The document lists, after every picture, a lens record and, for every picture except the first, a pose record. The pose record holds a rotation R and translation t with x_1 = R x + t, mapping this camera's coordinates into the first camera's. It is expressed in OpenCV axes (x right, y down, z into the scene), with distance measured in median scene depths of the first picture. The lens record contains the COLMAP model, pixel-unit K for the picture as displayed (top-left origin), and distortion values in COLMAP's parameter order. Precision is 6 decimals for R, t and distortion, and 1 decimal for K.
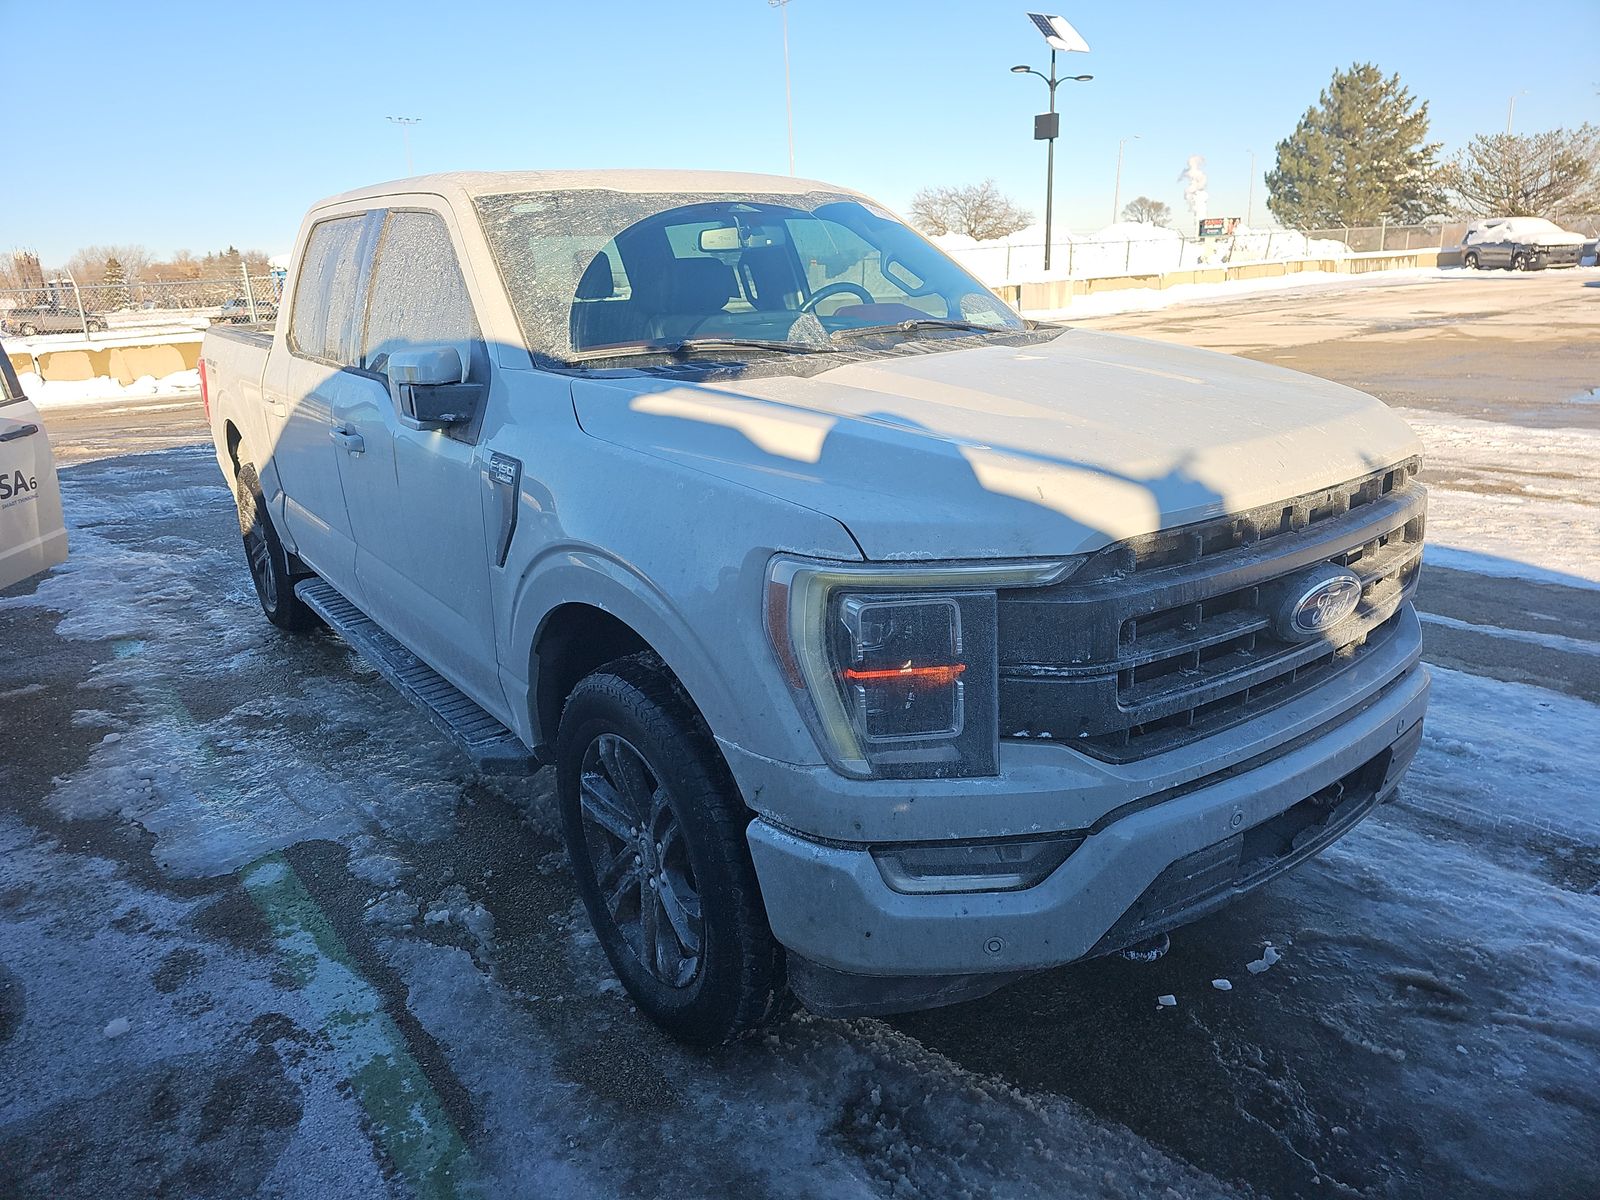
lens RADIAL K [[1062.8, 0, 759.7], [0, 1062.8, 570.6], [0, 0, 1]] dist [0.073432, -0.067506]
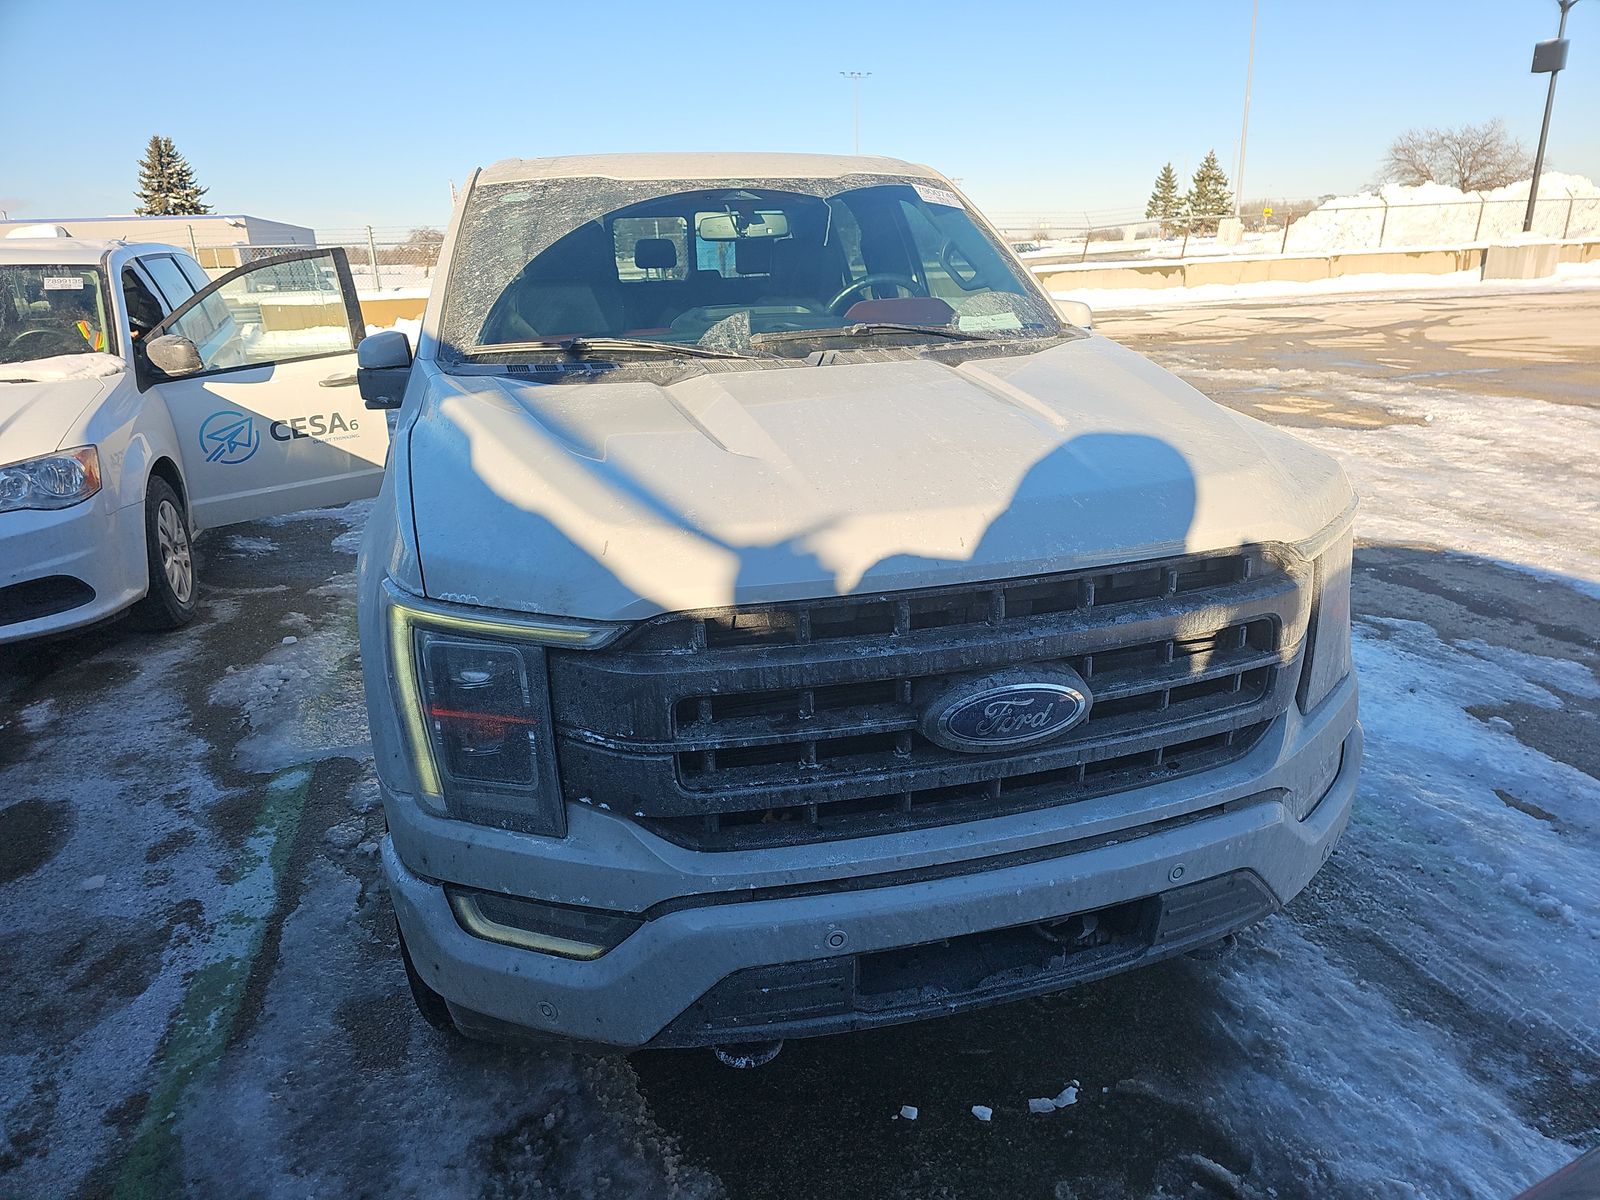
lens RADIAL K [[1050.0, 0, 798.4], [0, 1050.0, 589.3], [0, 0, 1]] dist [0.068431, -0.061974]
pose [[0.932233, 0.128703, -0.338198, 0.517032], [-0.107911, 0.990964, 0.079662, -0.090679], [0.345395, -0.037768, 0.937697, 0.148888]]
